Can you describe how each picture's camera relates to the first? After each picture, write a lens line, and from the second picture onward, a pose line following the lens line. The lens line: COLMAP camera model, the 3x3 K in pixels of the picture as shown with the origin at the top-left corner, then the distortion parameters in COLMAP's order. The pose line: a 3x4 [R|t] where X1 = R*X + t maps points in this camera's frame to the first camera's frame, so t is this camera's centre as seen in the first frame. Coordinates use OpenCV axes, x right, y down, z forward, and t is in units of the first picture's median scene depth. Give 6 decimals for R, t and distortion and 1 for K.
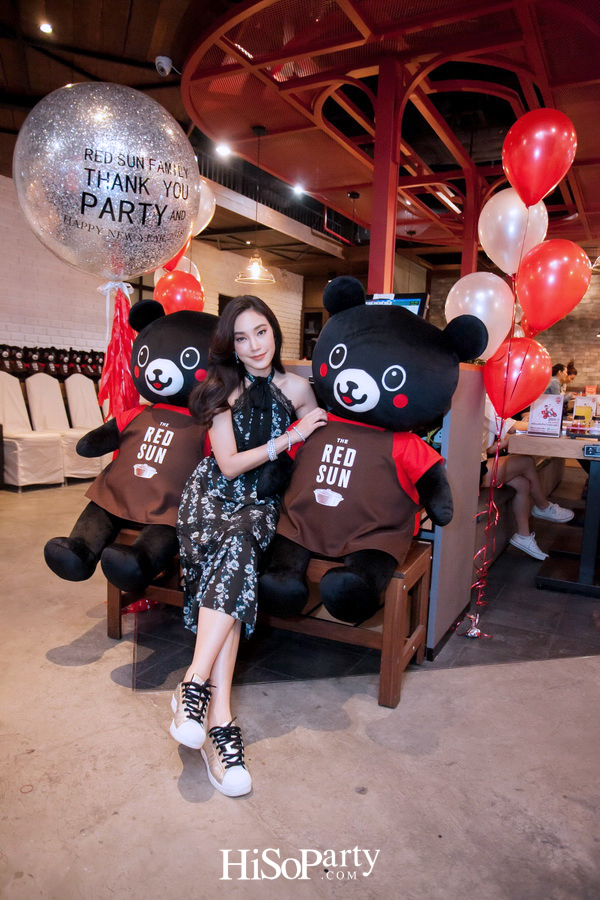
lens RADIAL K [[650.9, 0, 303.4], [0, 650.9, 452.4], [0, 0, 1]] dist [0.002643, 0.022354]
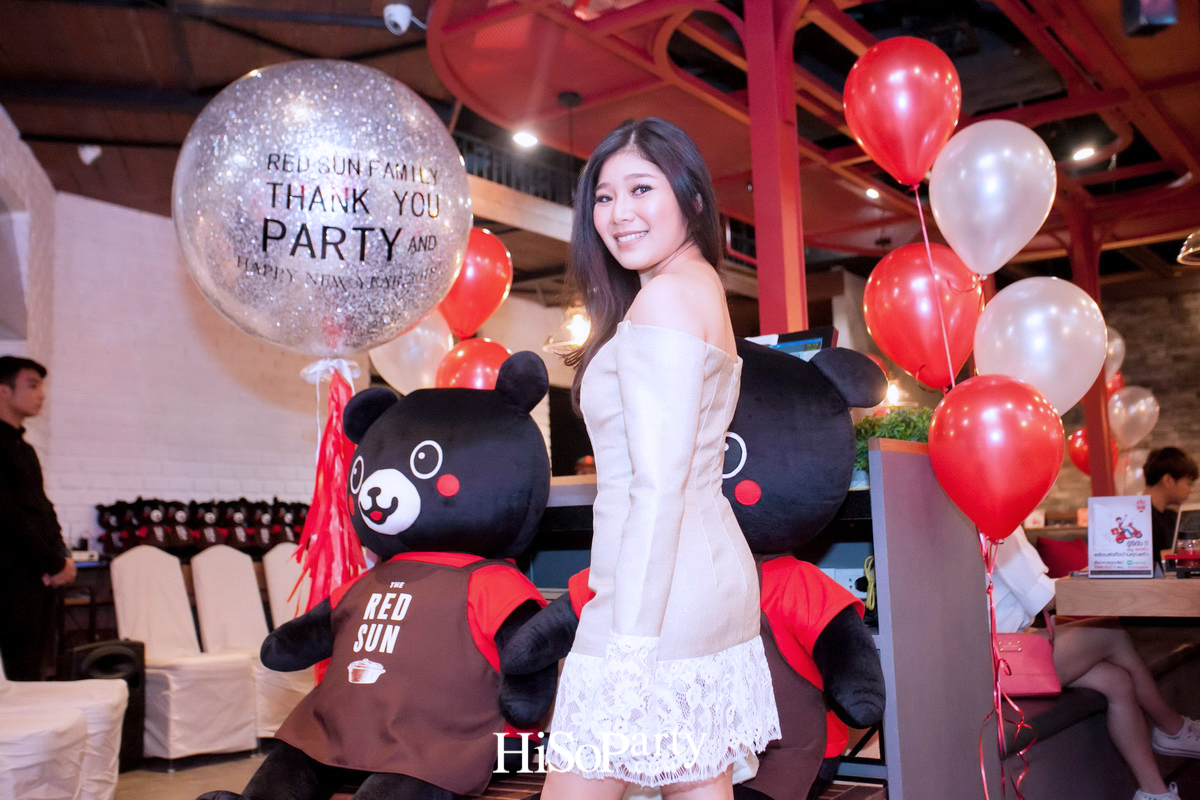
lens RADIAL K [[1293.8, 0, 597.6], [0, 1293.8, 395.1], [0, 0, 1]] dist [0.105476, 0.000000]
pose [[0.990741, -0.081122, -0.108862, 0.080738], [0.053537, 0.970318, -0.235832, 0.060030], [0.124762, 0.227820, 0.965677, -0.098481]]
